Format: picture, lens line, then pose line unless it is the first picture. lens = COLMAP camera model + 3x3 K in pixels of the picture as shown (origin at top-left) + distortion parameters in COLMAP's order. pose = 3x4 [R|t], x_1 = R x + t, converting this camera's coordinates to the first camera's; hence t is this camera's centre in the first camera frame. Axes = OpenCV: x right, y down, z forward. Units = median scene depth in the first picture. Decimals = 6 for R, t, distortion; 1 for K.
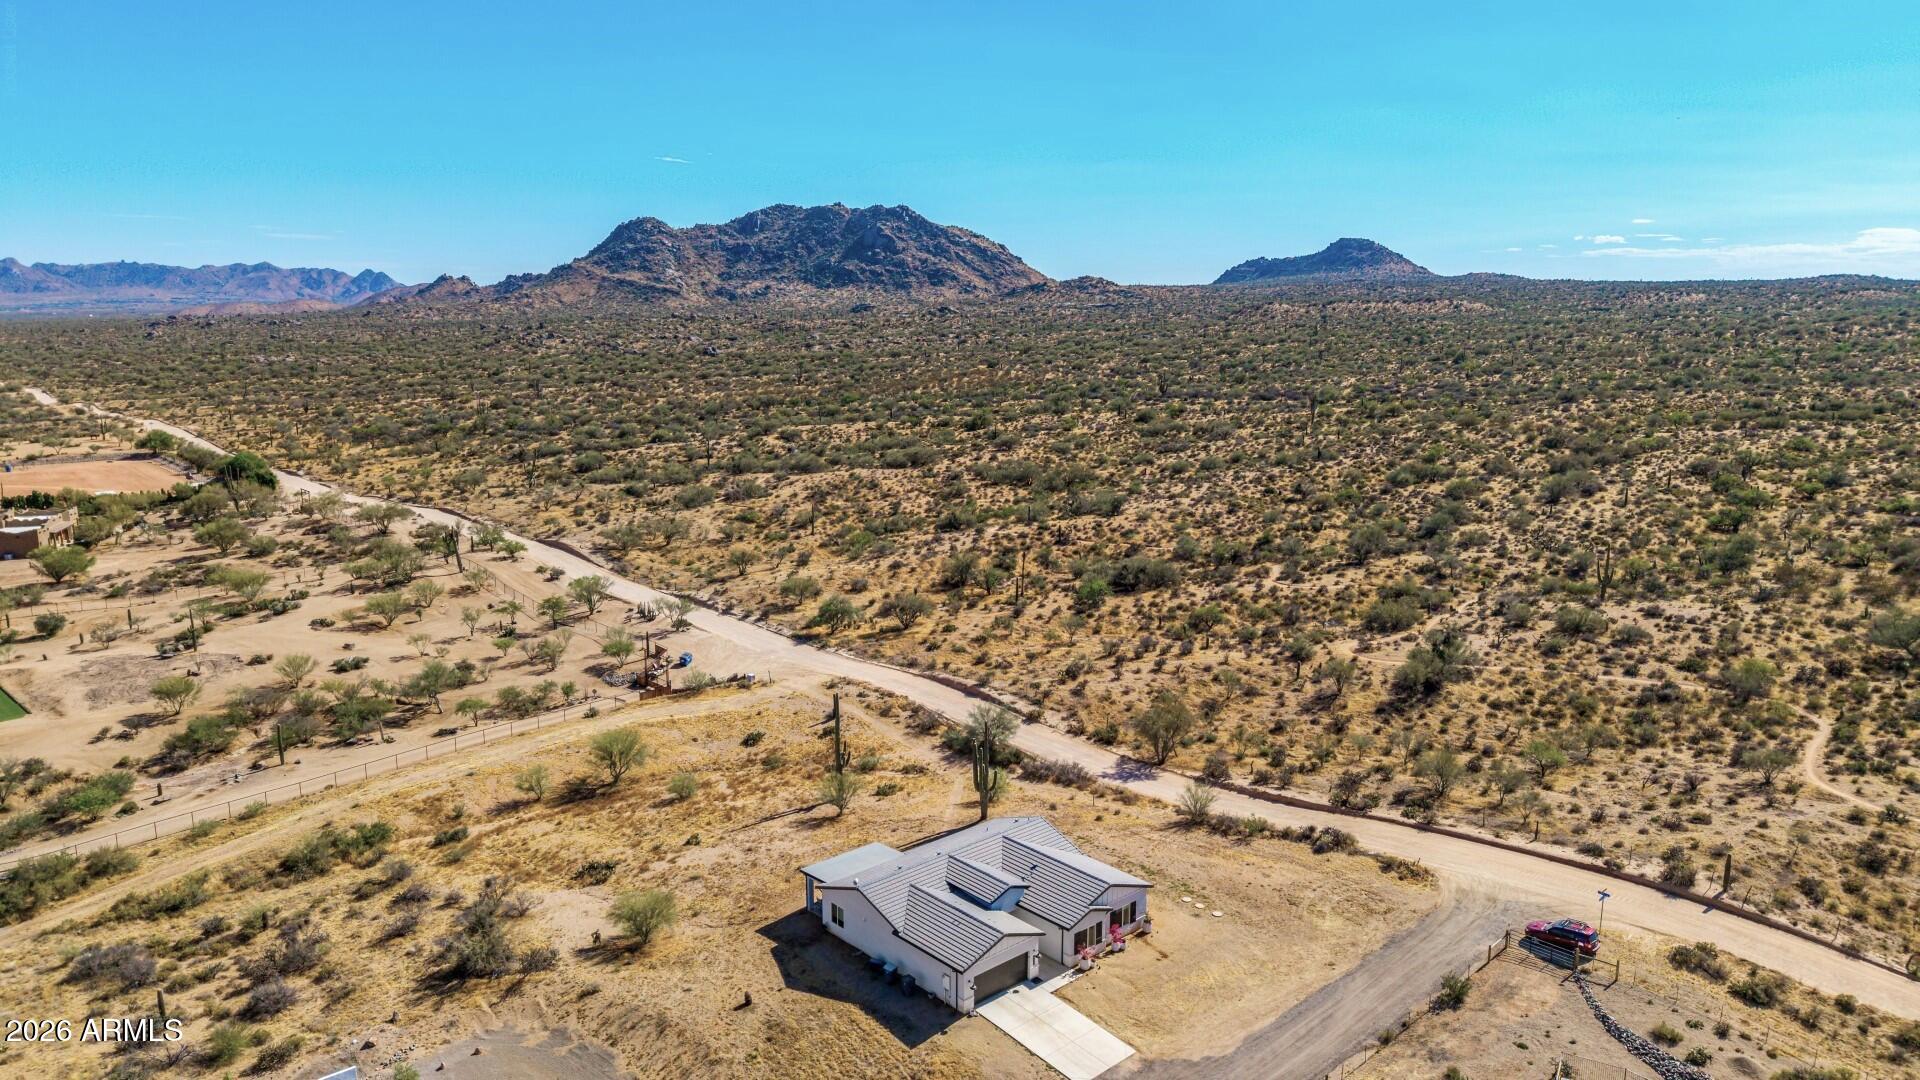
lens RADIAL K [[1275.9, 0, 964.3], [0, 1275.9, 545.9], [0, 0, 1]] dist [0.026625, -0.025056]
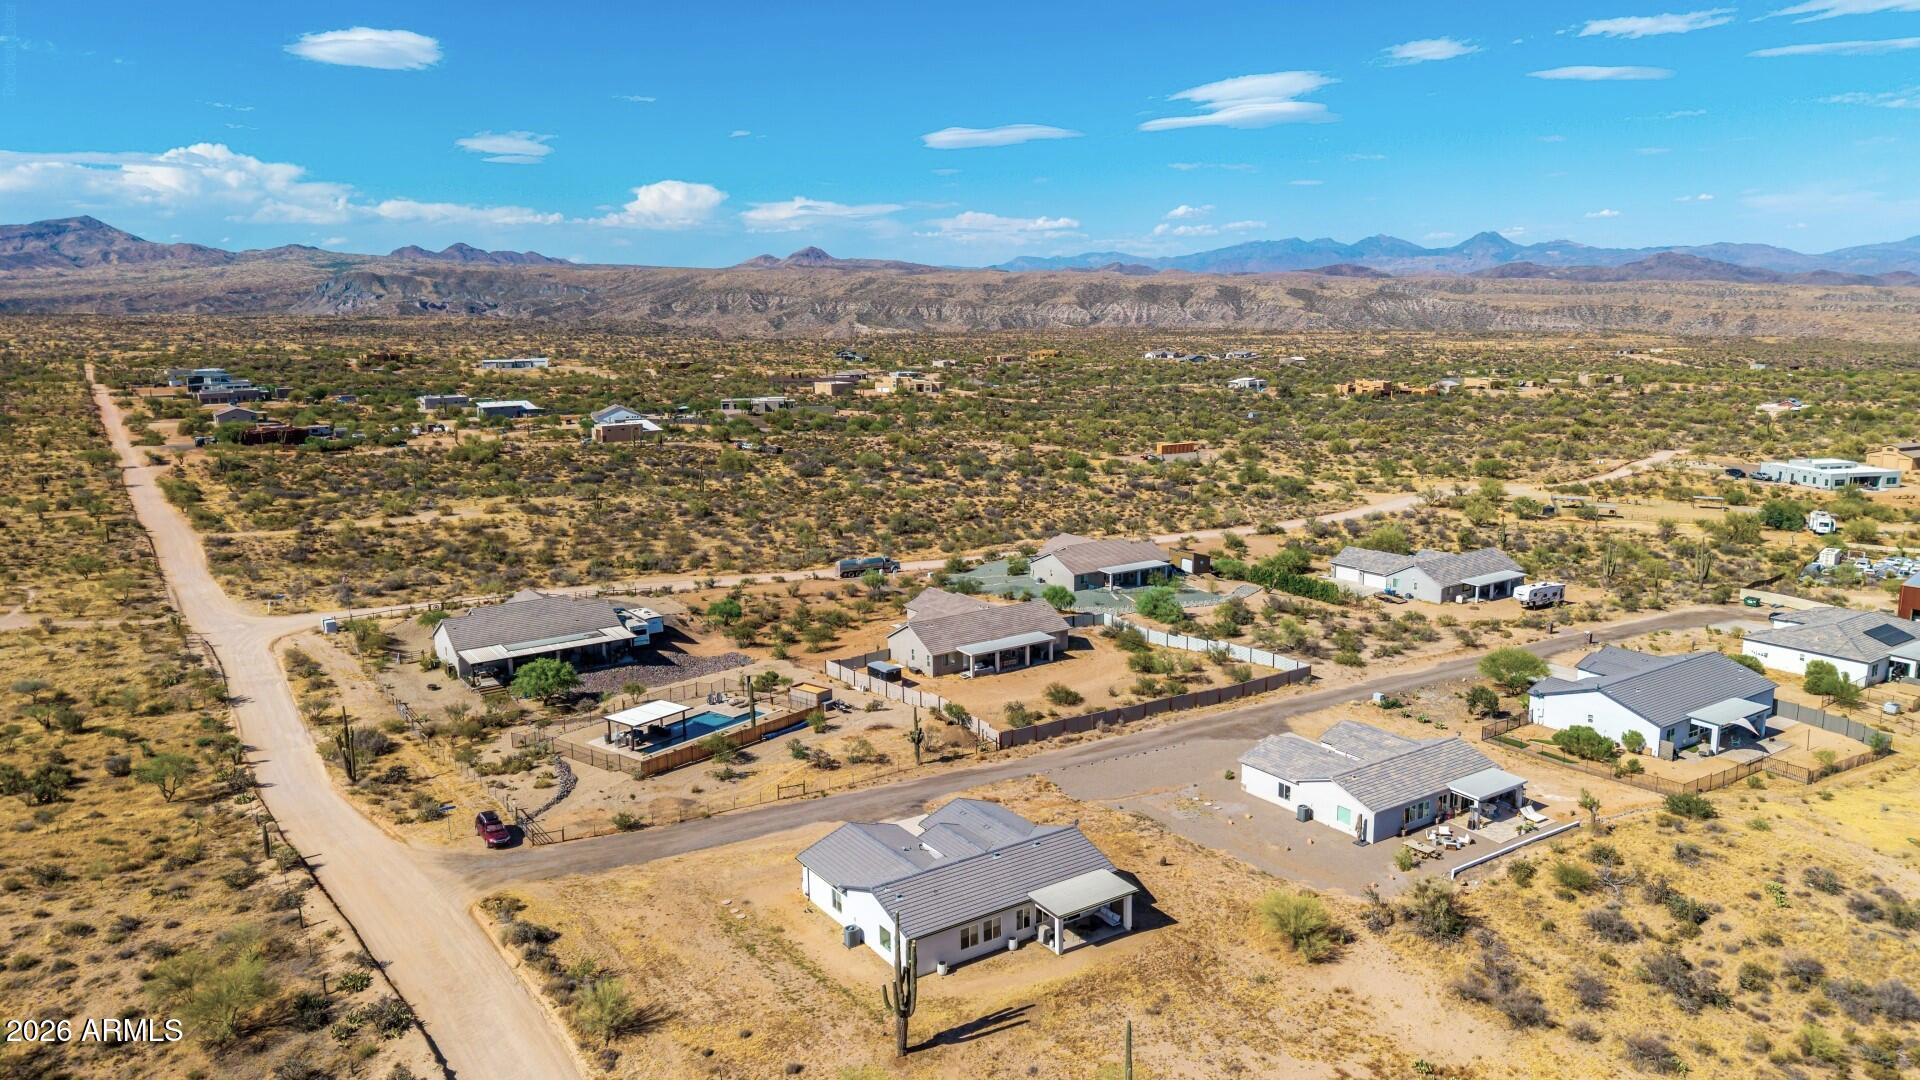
lens RADIAL K [[1314.8, 0, 960.0], [0, 1314.8, 540.0], [0, 0, 1]] dist [0.009367, -0.004317]
pose [[-0.989741, -0.016800, 0.141882, -0.080753], [0.036840, 0.929473, 0.367047, -0.221561], [-0.138042, 0.368508, -0.919318, 1.127976]]
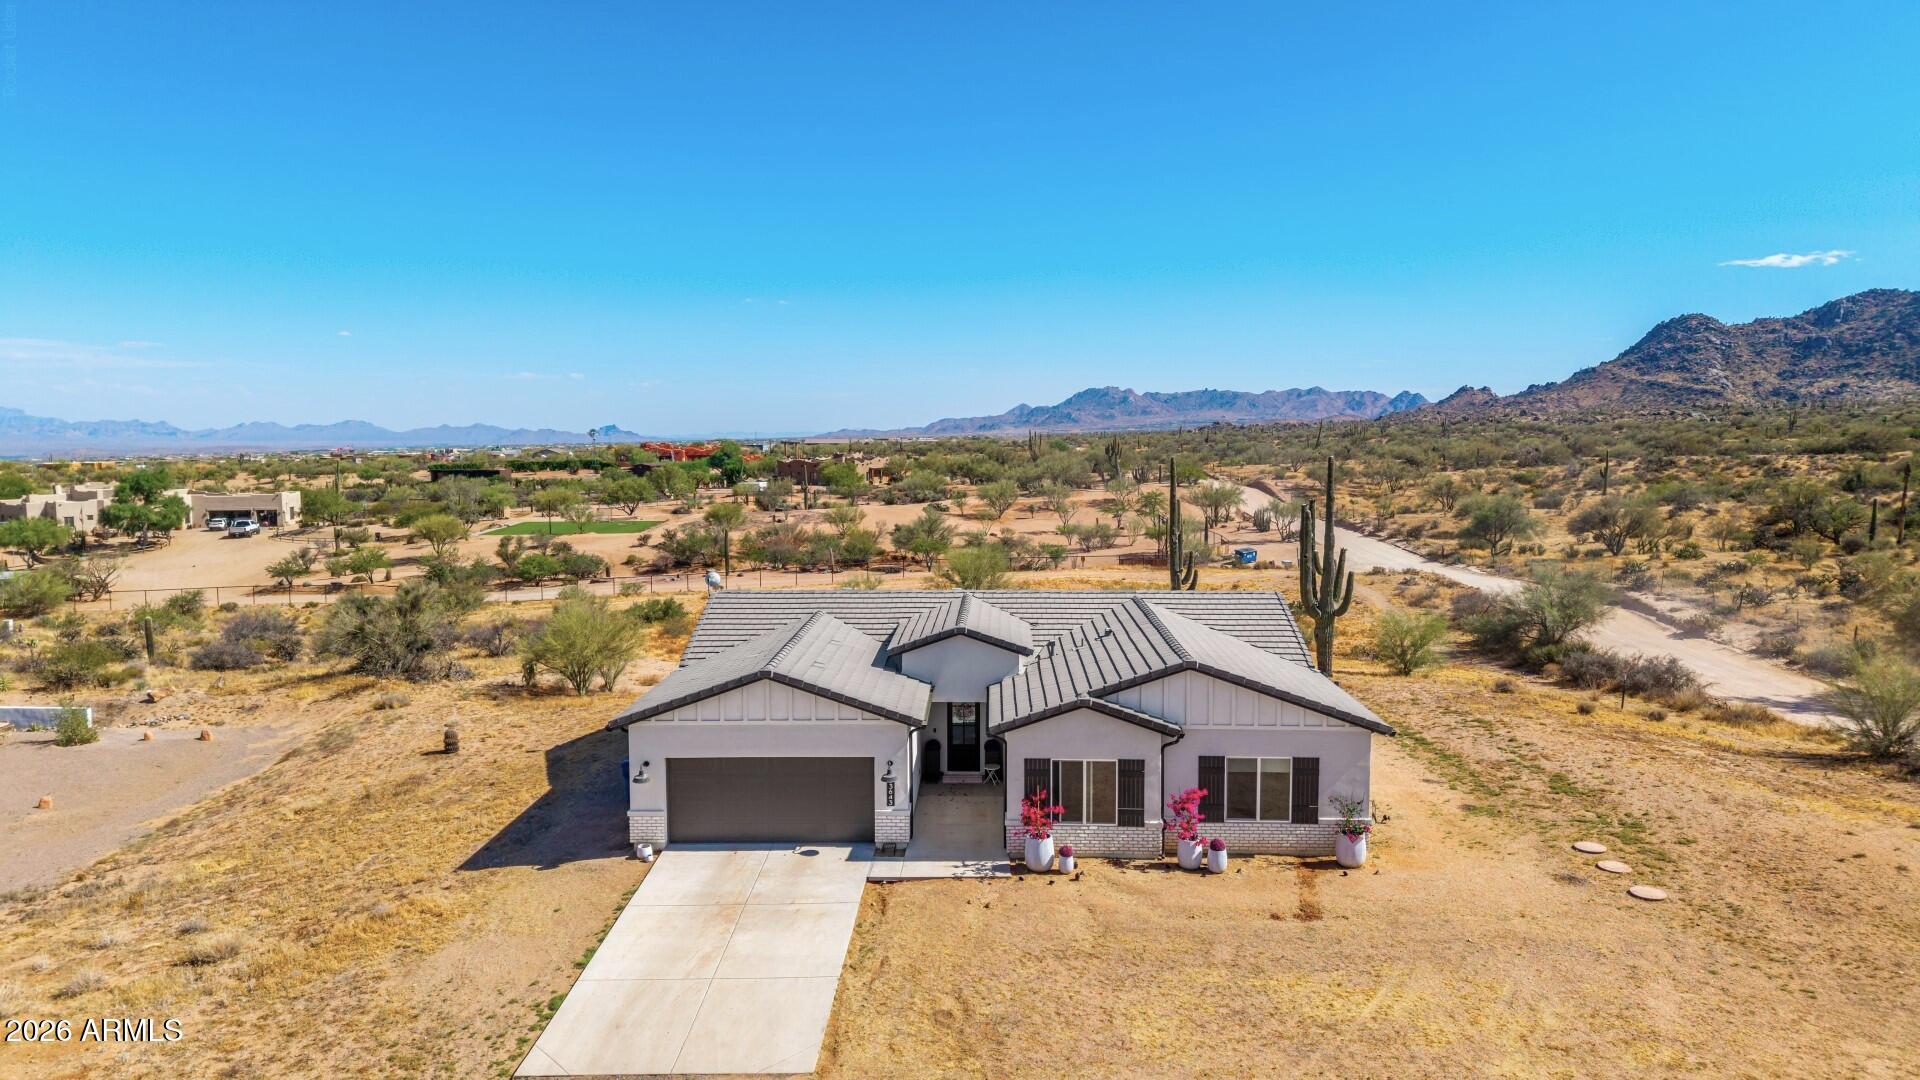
lens RADIAL K [[1275.9, 0, 964.3], [0, 1275.9, 545.9], [0, 0, 1]] dist [0.026625, -0.025056]
pose [[0.724833, 0.064246, -0.685923, 0.172561], [-0.128222, 0.990826, -0.042691, 0.148262], [0.676888, 0.118894, 0.726421, 0.413011]]
